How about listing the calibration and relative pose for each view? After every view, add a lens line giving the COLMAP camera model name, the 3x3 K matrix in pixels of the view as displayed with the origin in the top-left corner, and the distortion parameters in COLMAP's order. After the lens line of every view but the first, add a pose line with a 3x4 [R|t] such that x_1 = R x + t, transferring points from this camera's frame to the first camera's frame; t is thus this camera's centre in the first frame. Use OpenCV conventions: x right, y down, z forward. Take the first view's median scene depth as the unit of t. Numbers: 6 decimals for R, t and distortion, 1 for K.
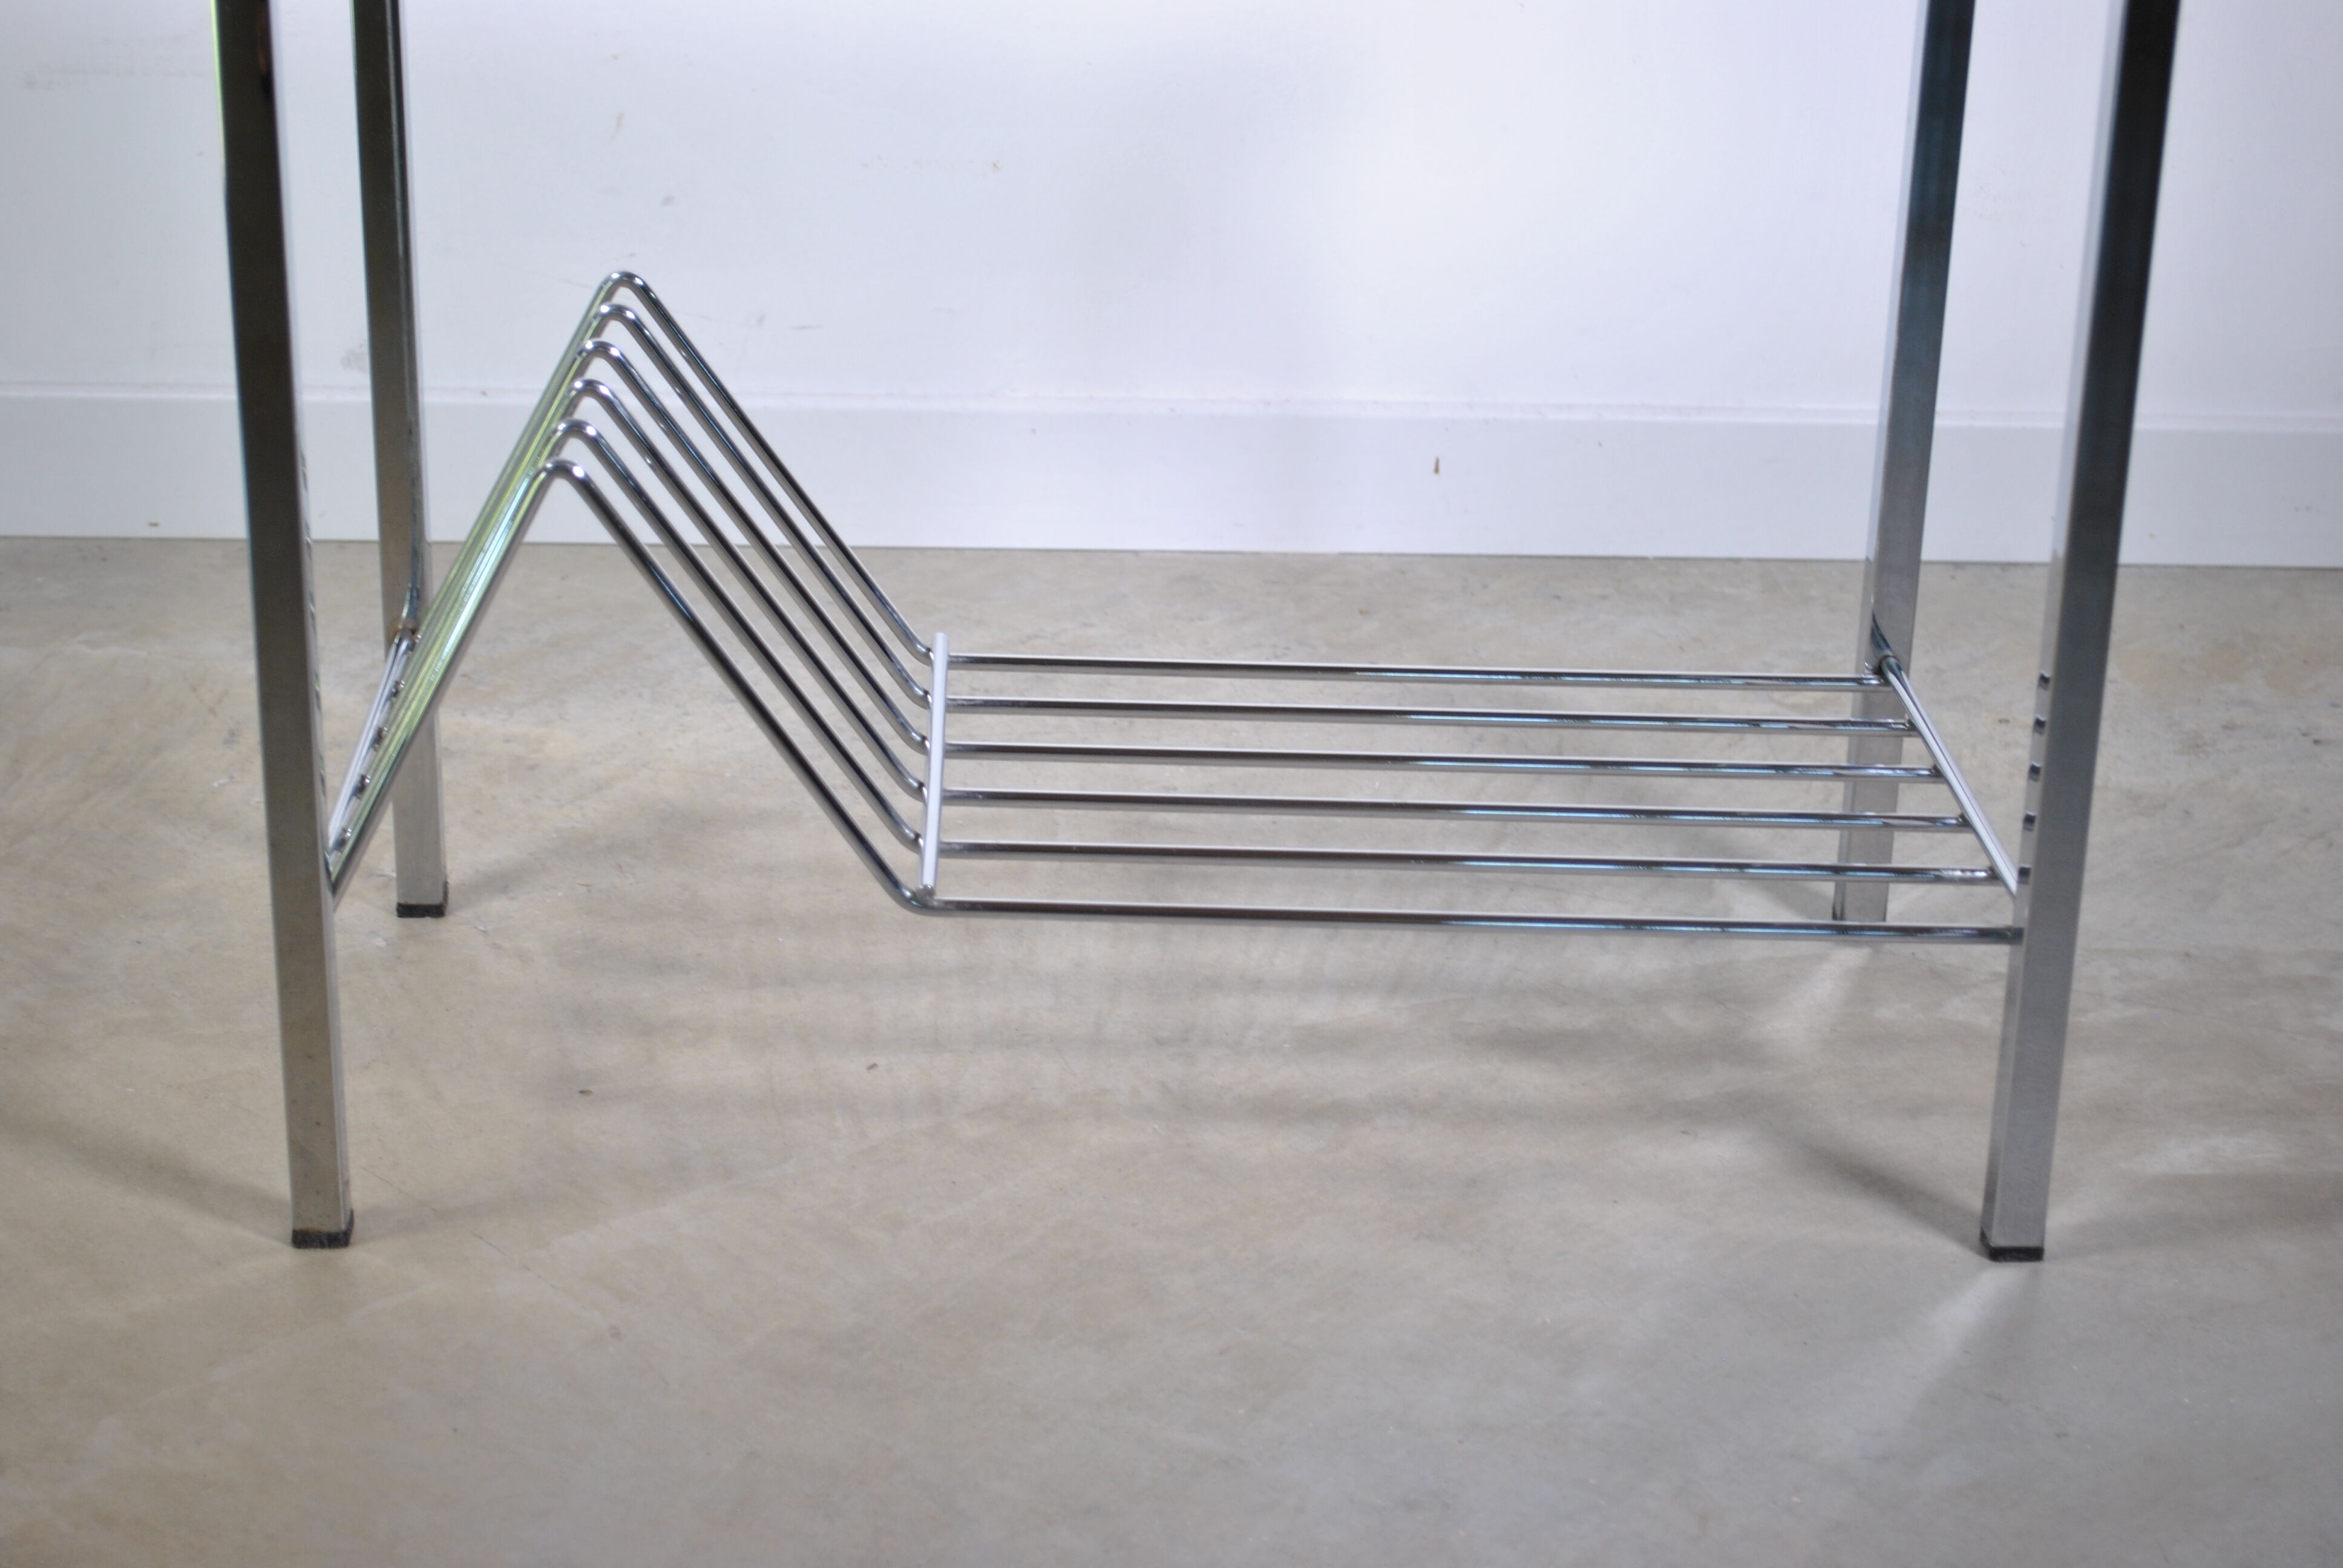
lens RADIAL K [[4081.9, 0, 1184.5], [0, 4081.9, 762.2], [0, 0, 1]] dist [0.007963, 0.000000]
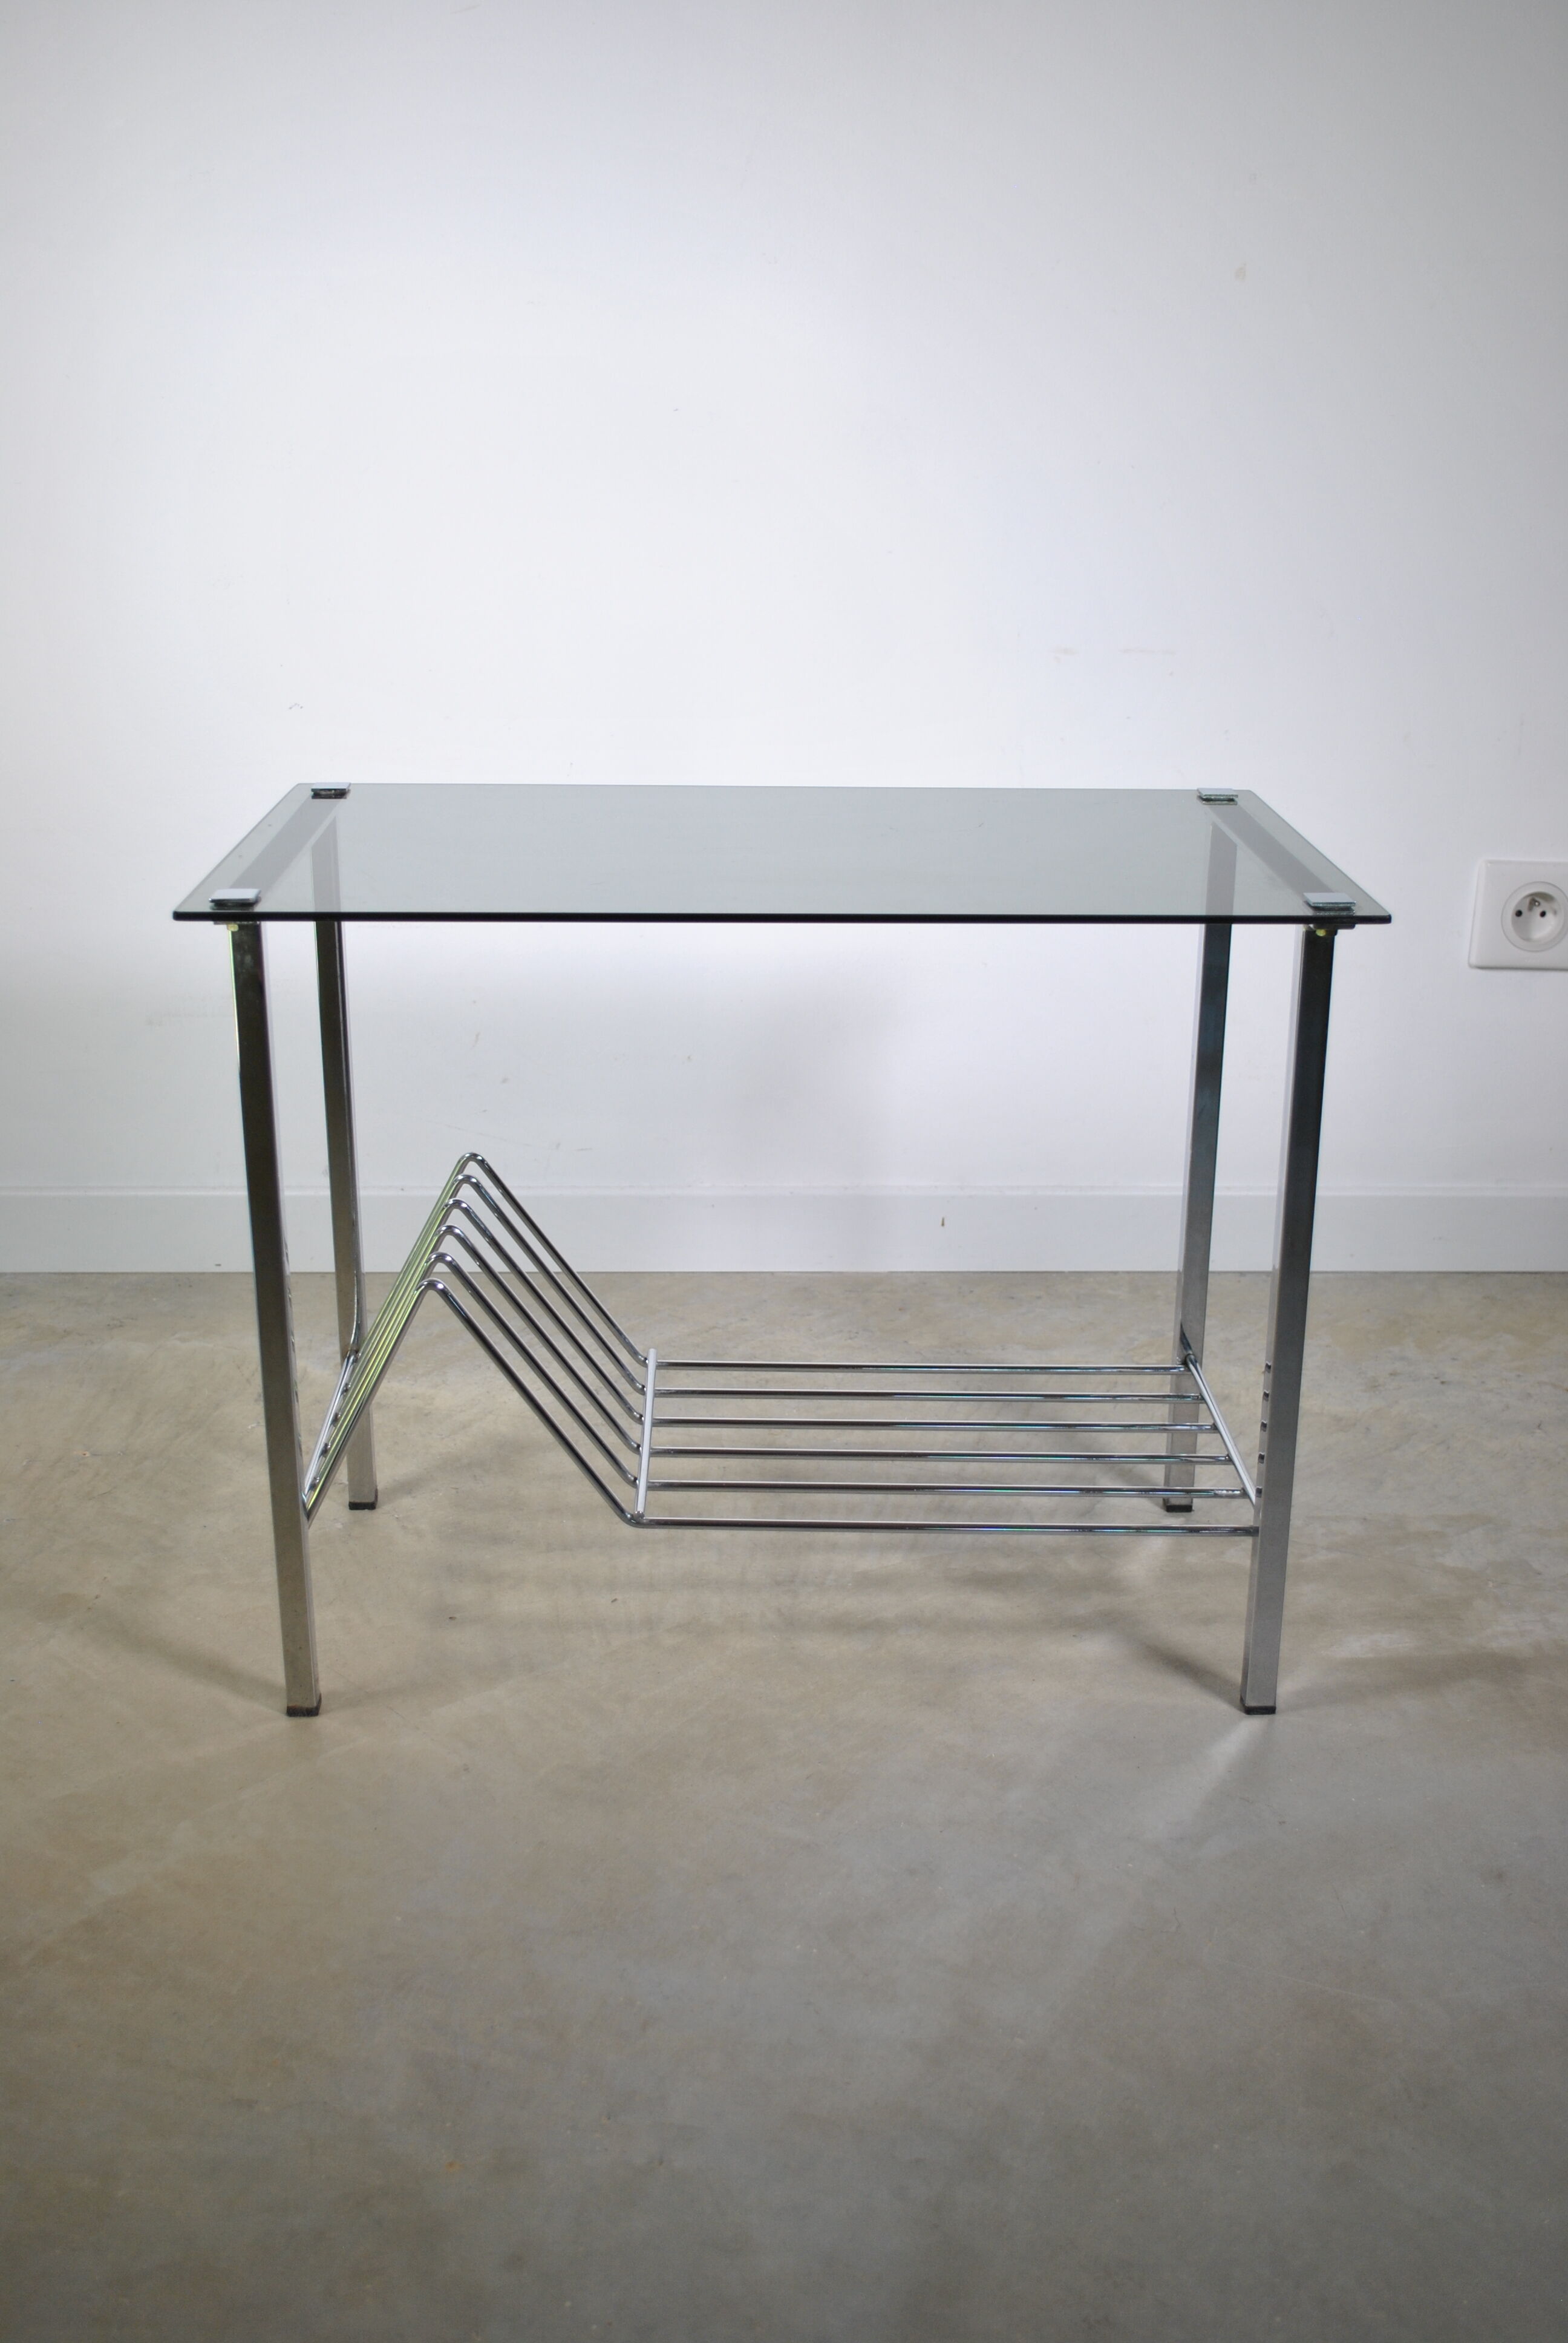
lens RADIAL K [[2387.2, 0, 778.1], [0, 2387.2, 1173.3], [0, 0, 1]] dist [-0.068122, 0.000000]
pose [[0.999629, -0.013184, -0.023818, 0.020784], [0.011915, 0.998541, -0.052660, -0.053742], [0.024478, 0.052357, 0.998328, -0.035029]]
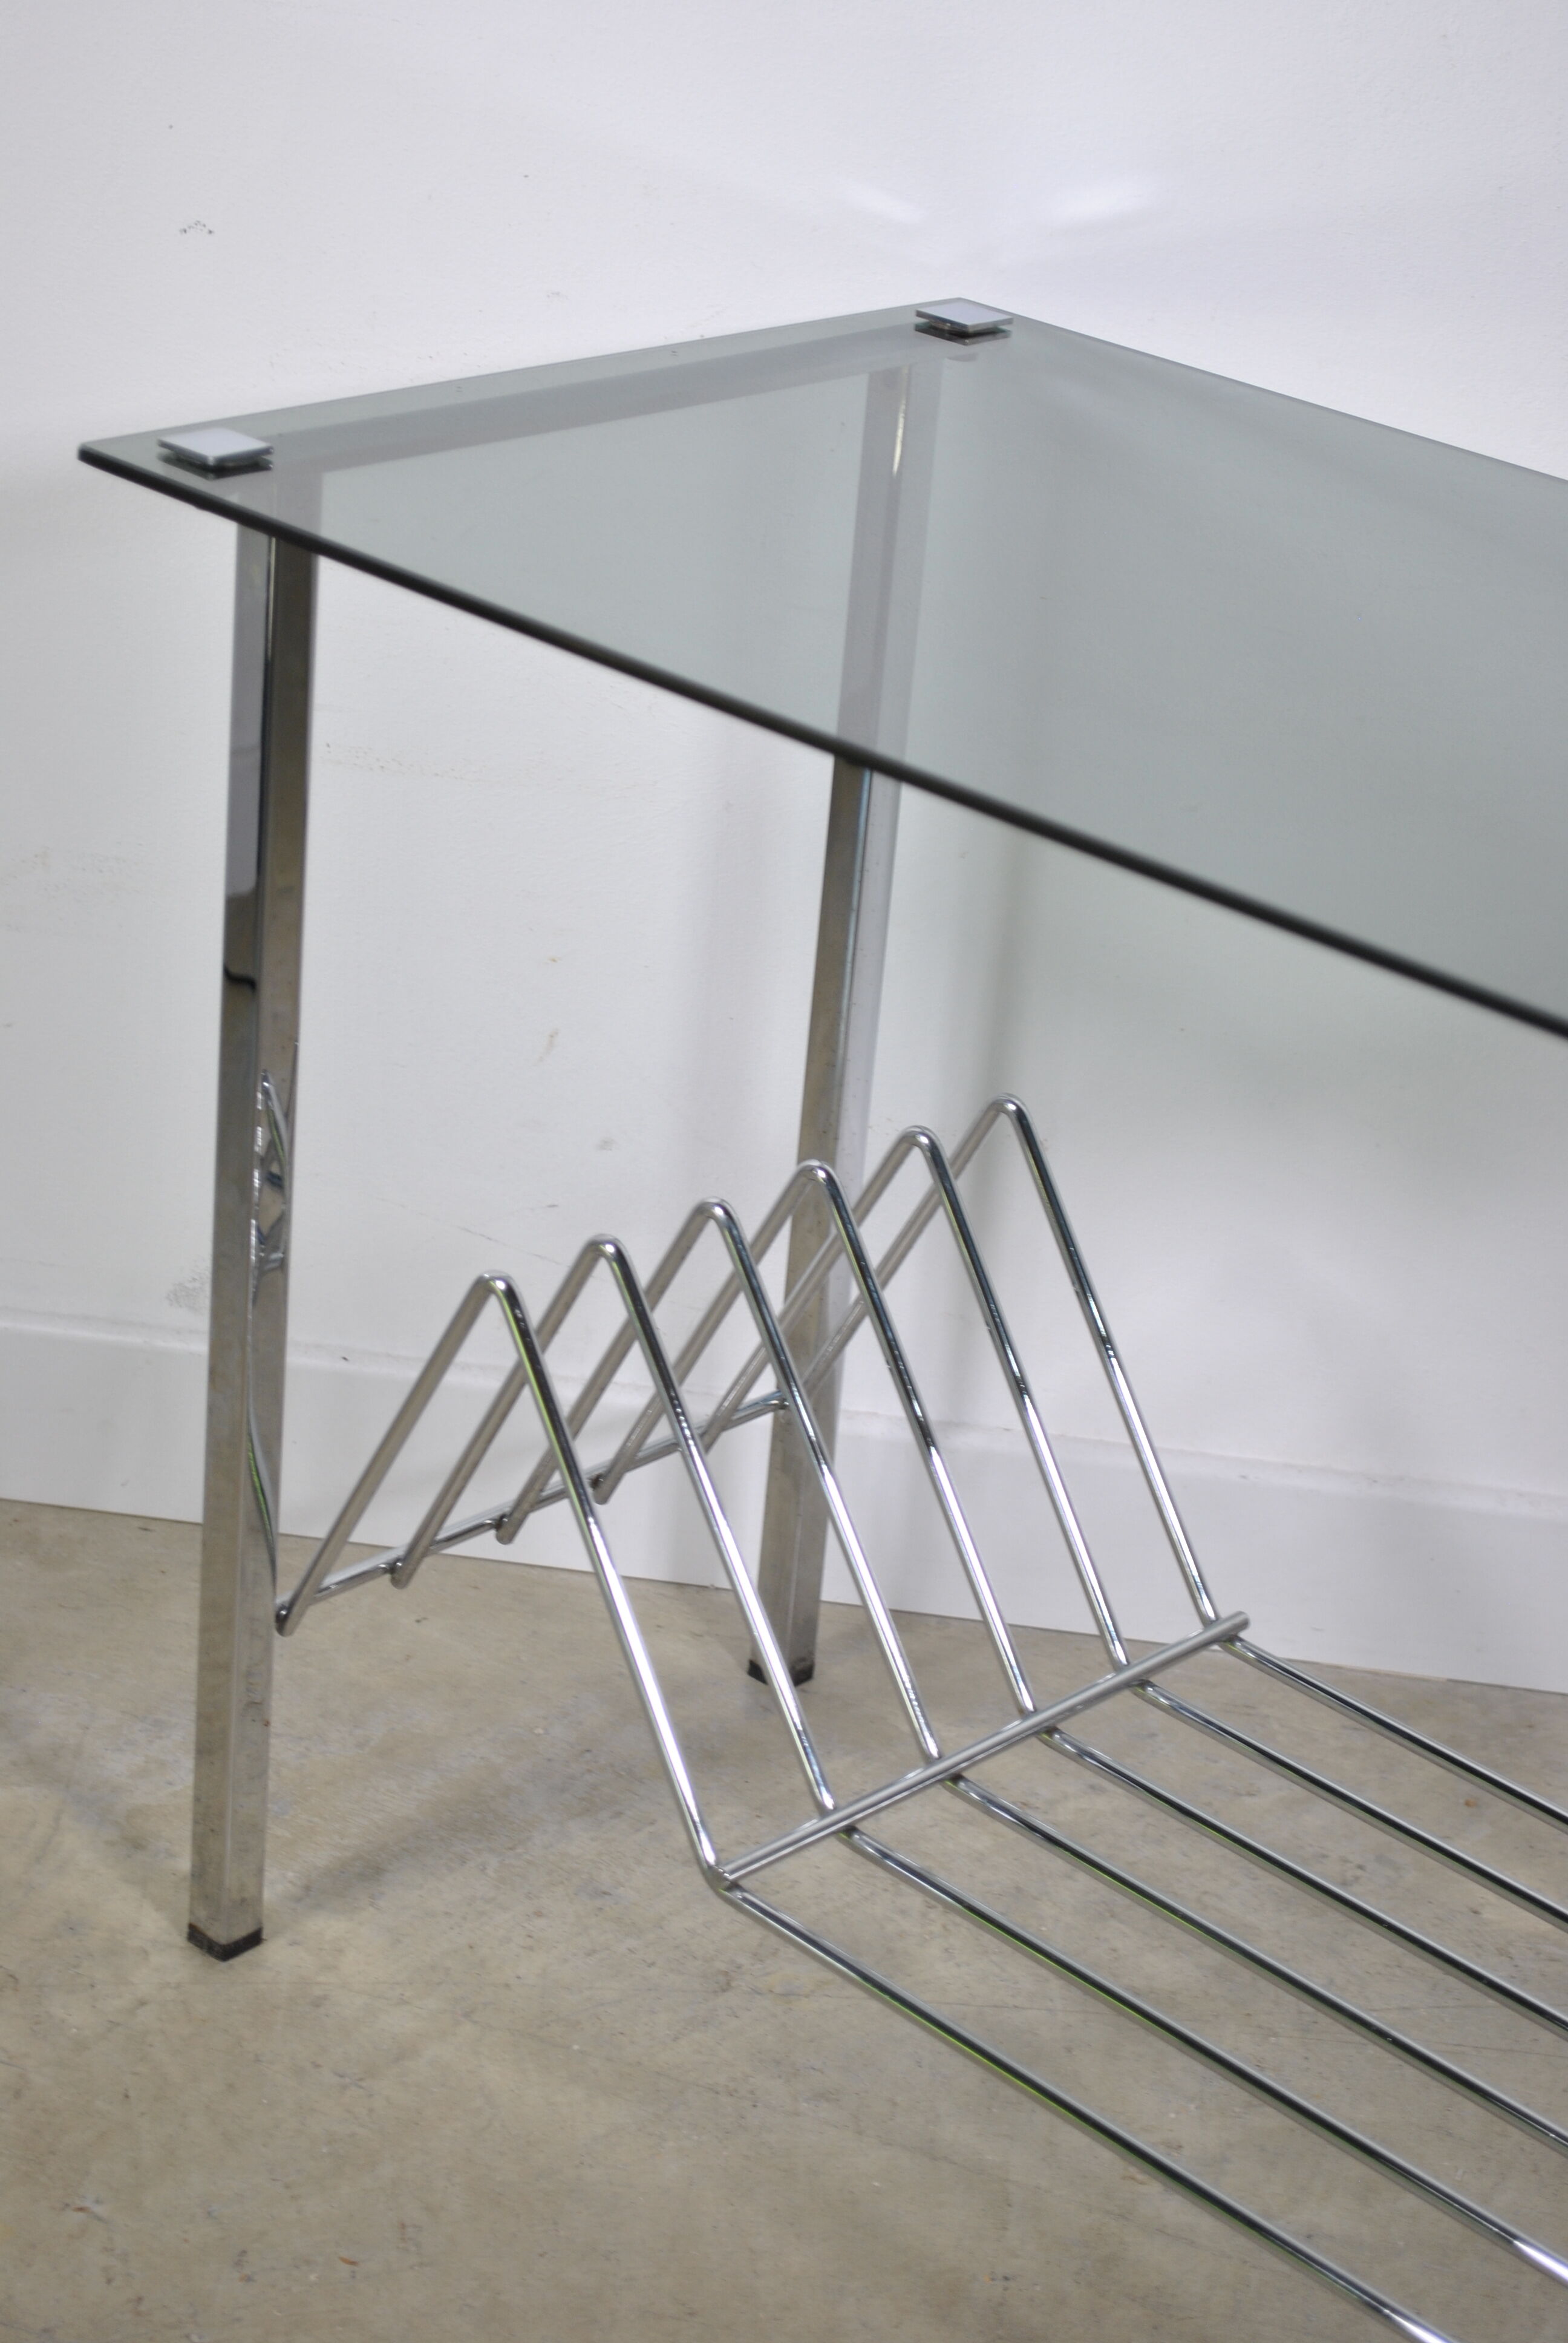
lens RADIAL K [[4432.6, 0, 763.4], [0, 4432.6, 1165.3], [0, 0, 1]] dist [-0.008384, 0.000000]
pose [[0.987801, 0.108610, -0.111592, -0.007428], [-0.105512, 0.993860, 0.033321, -0.212378], [0.114526, -0.021140, 0.993195, 0.244075]]
